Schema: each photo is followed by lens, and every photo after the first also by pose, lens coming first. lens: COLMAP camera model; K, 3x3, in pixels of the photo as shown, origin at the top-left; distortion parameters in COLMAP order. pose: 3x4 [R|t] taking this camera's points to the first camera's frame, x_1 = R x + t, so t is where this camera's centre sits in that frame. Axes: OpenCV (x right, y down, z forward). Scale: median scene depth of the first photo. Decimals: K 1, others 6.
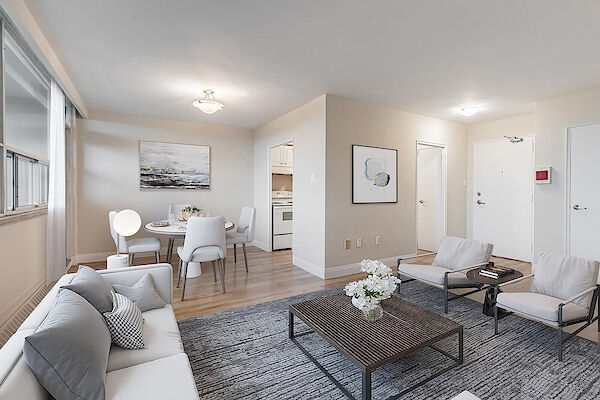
lens RADIAL K [[277.0, 0, 296.9], [0, 277.0, 190.5], [0, 0, 1]] dist [-0.001598, -0.000012]
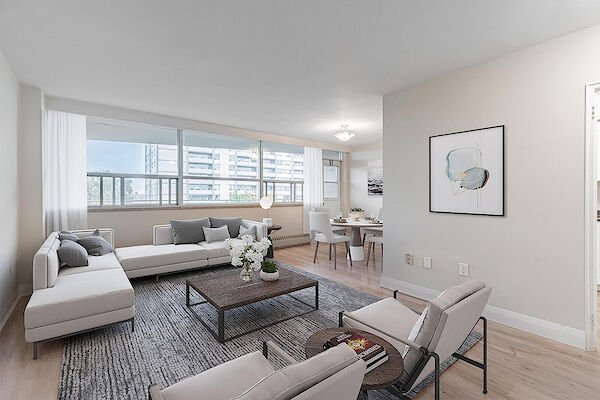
lens RADIAL K [[277.0, 0, 300.8], [0, 277.0, 198.2], [0, 0, 1]] dist [-0.001598, -0.000012]
pose [[0.151701, 0.006307, -0.988406, 0.887437], [-0.002642, 0.999979, 0.005975, 0.004024], [0.988423, 0.001705, 0.151715, 0.498904]]
